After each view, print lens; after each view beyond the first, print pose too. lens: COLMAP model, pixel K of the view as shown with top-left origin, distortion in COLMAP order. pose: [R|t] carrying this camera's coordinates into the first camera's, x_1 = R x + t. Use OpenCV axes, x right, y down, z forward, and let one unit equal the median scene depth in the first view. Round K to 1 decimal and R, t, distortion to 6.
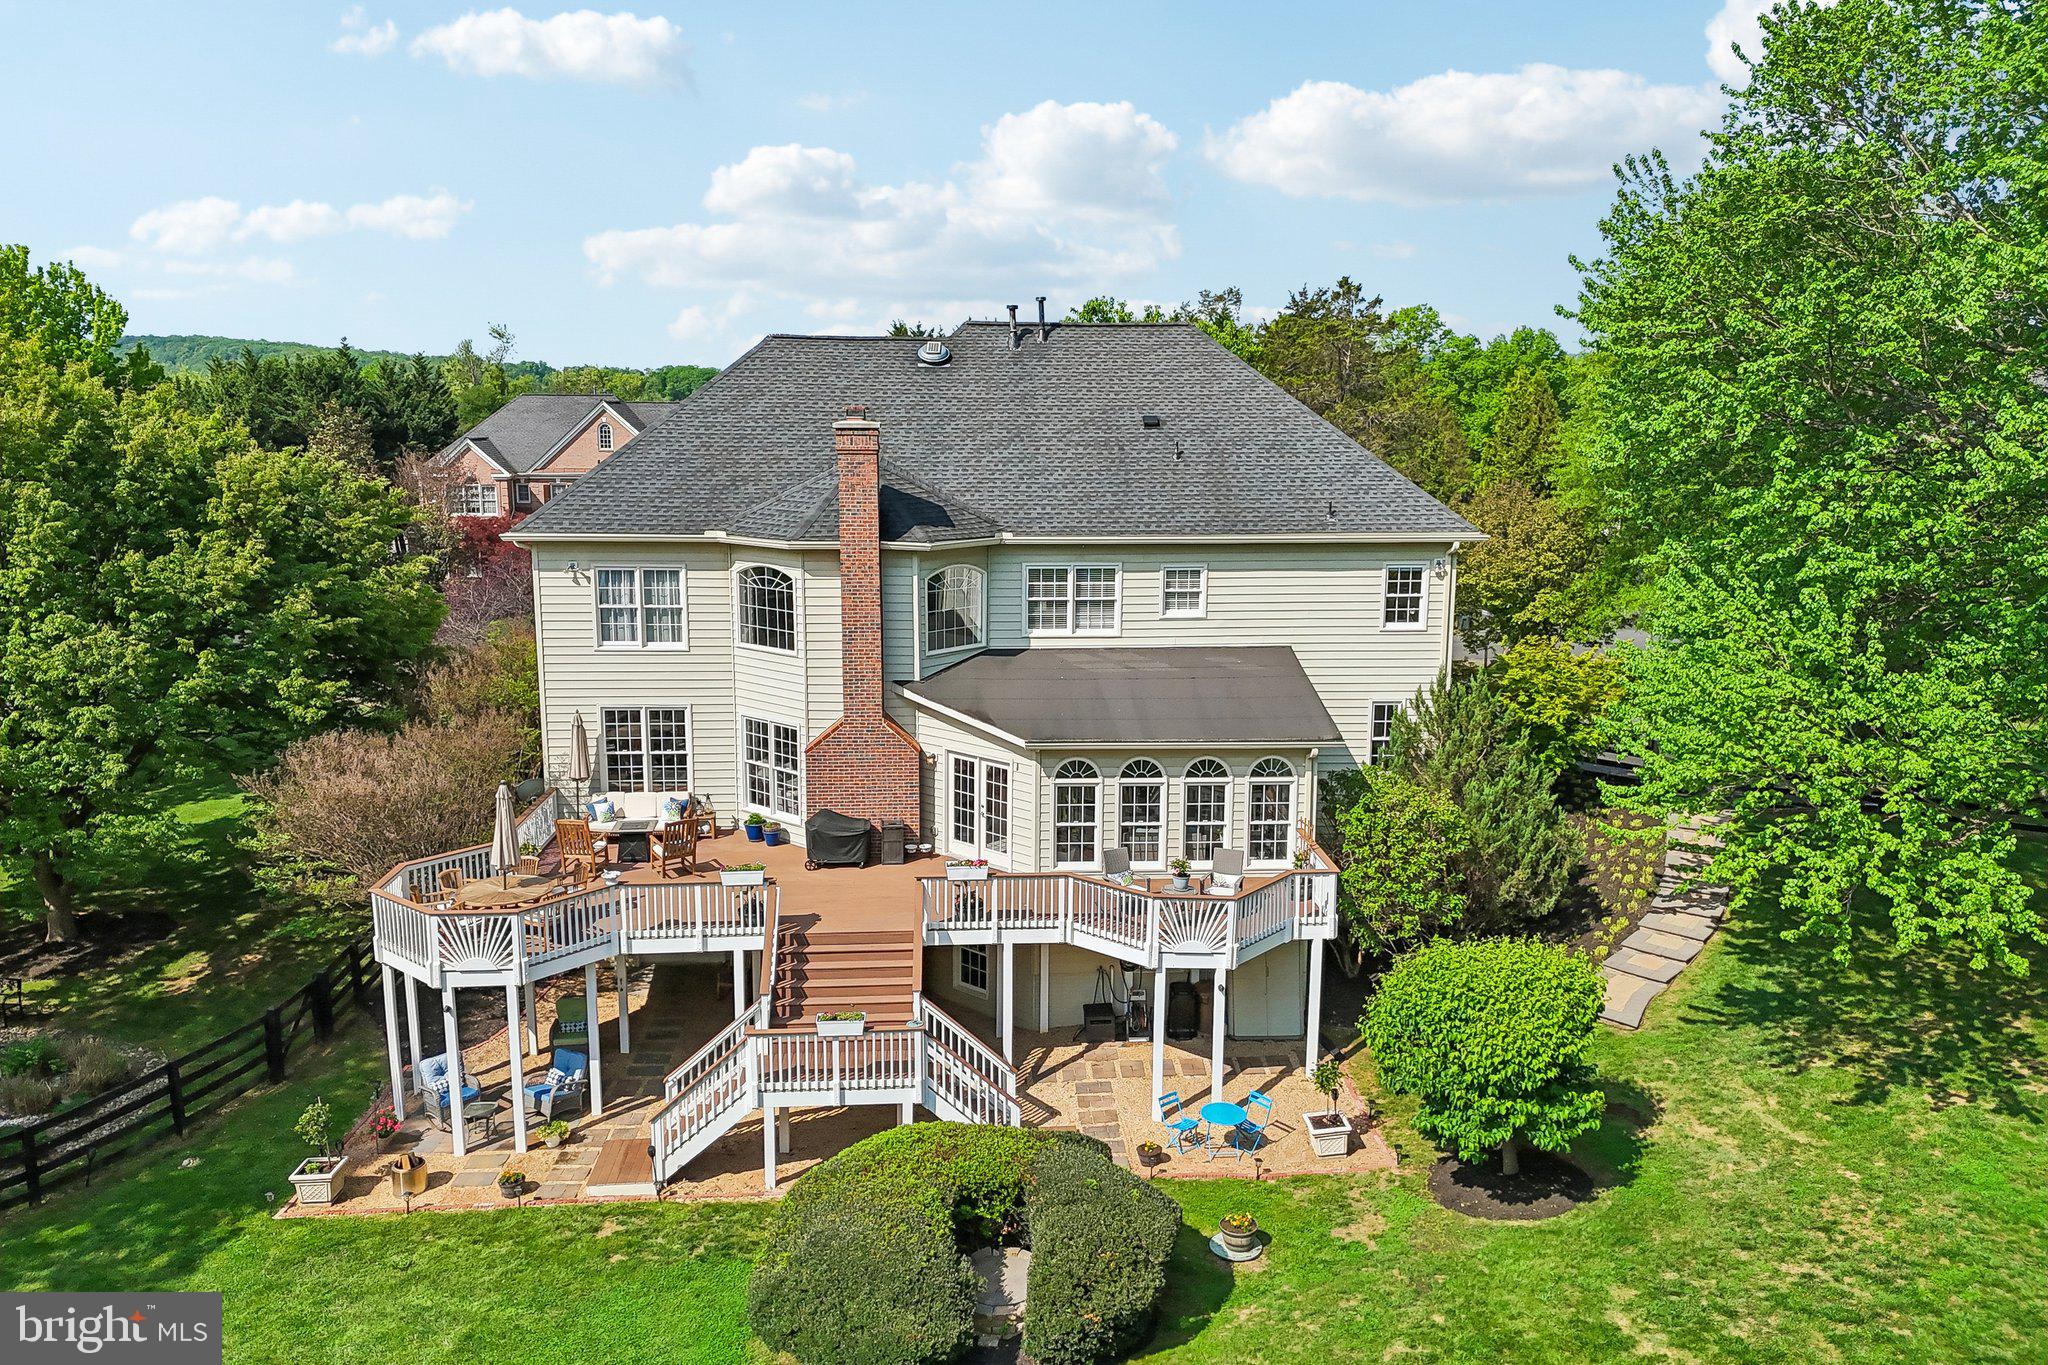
lens RADIAL K [[1508.4, 0, 1029.1], [0, 1508.4, 688.2], [0, 0, 1]] dist [0.075289, -0.075609]
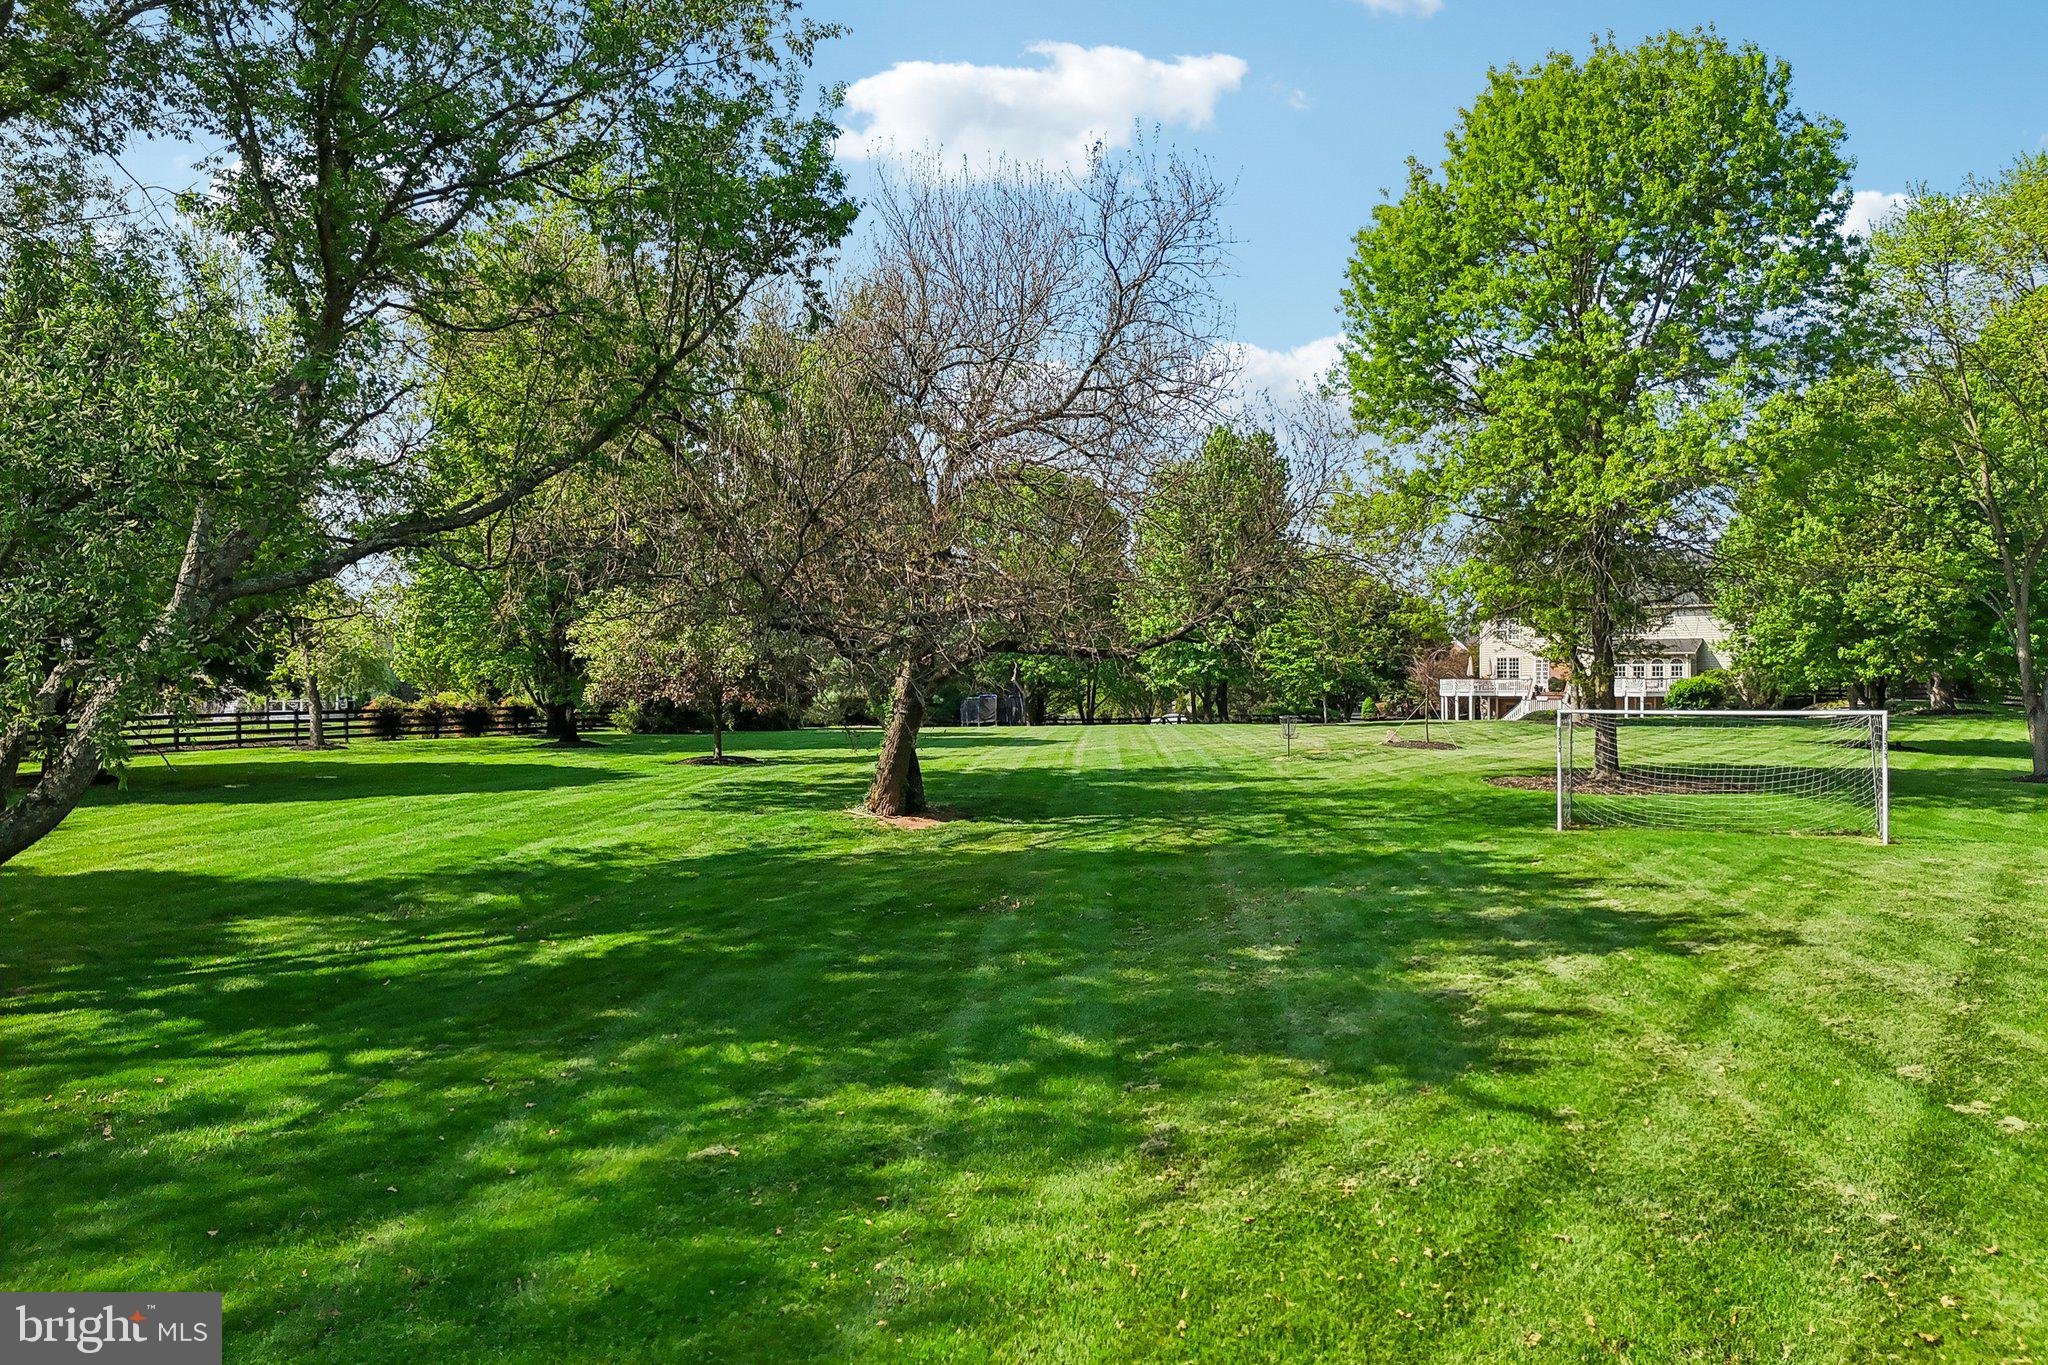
lens RADIAL K [[1508.4, 0, 1019.2], [0, 1508.4, 684.0], [0, 0, 1]] dist [0.075289, -0.075609]
pose [[0.819030, -0.006985, -0.573708, 0.939292], [-0.103178, 0.981832, -0.159251, 0.829582], [0.564398, 0.189625, 0.803429, -2.769397]]
